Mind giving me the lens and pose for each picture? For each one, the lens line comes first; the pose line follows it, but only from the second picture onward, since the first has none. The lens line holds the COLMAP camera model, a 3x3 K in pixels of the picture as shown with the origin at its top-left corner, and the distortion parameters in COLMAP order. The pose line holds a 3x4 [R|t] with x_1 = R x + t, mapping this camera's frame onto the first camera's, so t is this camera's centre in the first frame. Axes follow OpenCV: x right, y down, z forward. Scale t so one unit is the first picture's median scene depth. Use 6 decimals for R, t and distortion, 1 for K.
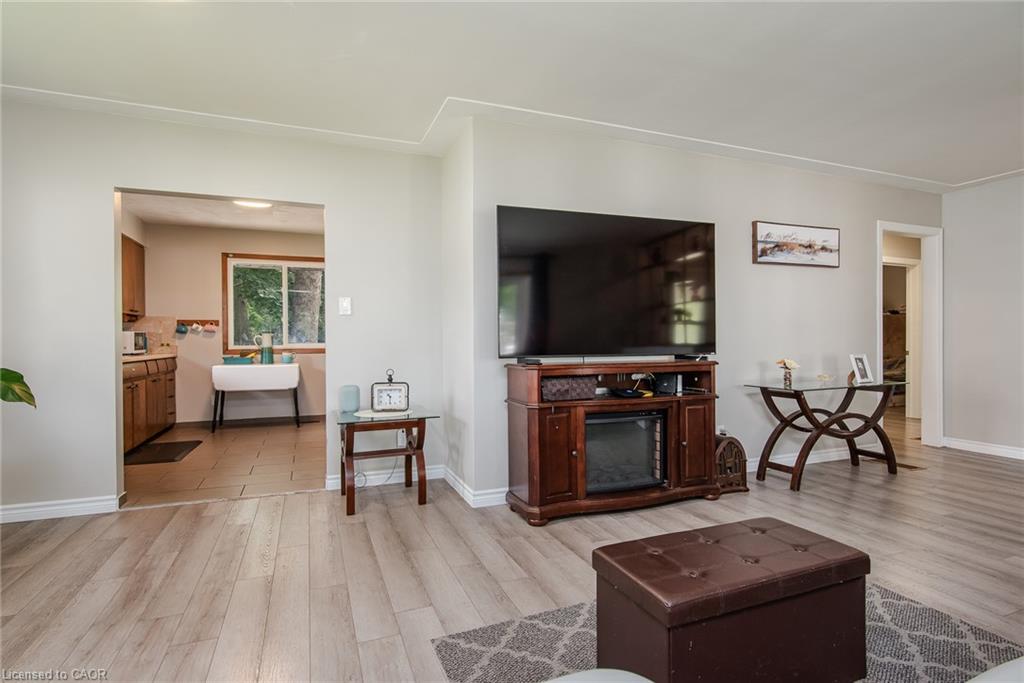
lens RADIAL K [[512.9, 0, 511.0], [0, 512.9, 341.6], [0, 0, 1]] dist [-0.007989, 0.000295]
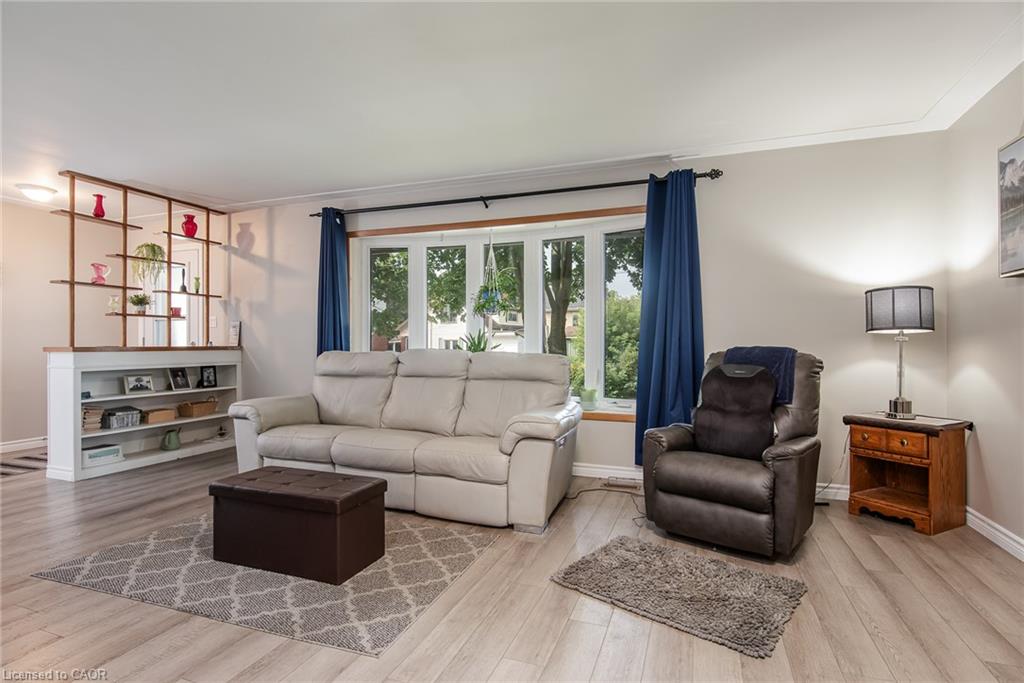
lens RADIAL K [[512.9, 0, 515.7], [0, 512.9, 338.9], [0, 0, 1]] dist [-0.007989, 0.000295]
pose [[-0.748531, 0.011988, 0.662991, -0.435570], [0.005747, 0.999916, -0.011592, -0.000997], [-0.663075, -0.004867, -0.748537, 0.677393]]
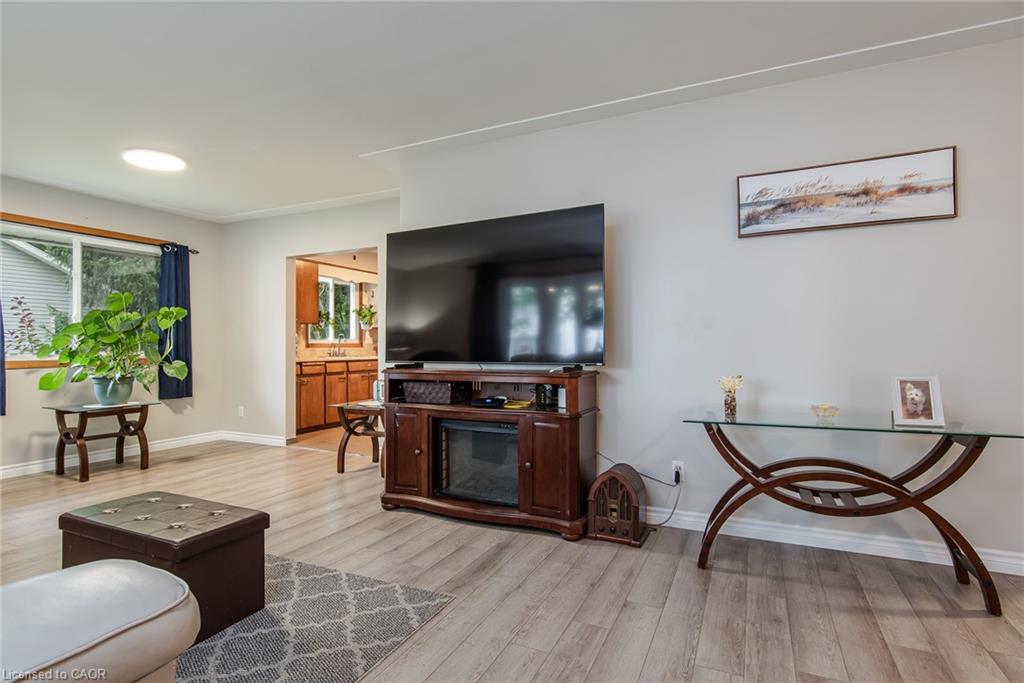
lens RADIAL K [[512.9, 0, 513.4], [0, 512.9, 349.4], [0, 0, 1]] dist [-0.007989, 0.000295]
pose [[0.686169, 0.007757, -0.727400, 0.763424], [-0.002050, 0.999960, 0.008730, -0.006342], [0.727439, -0.004500, 0.686158, 0.296244]]
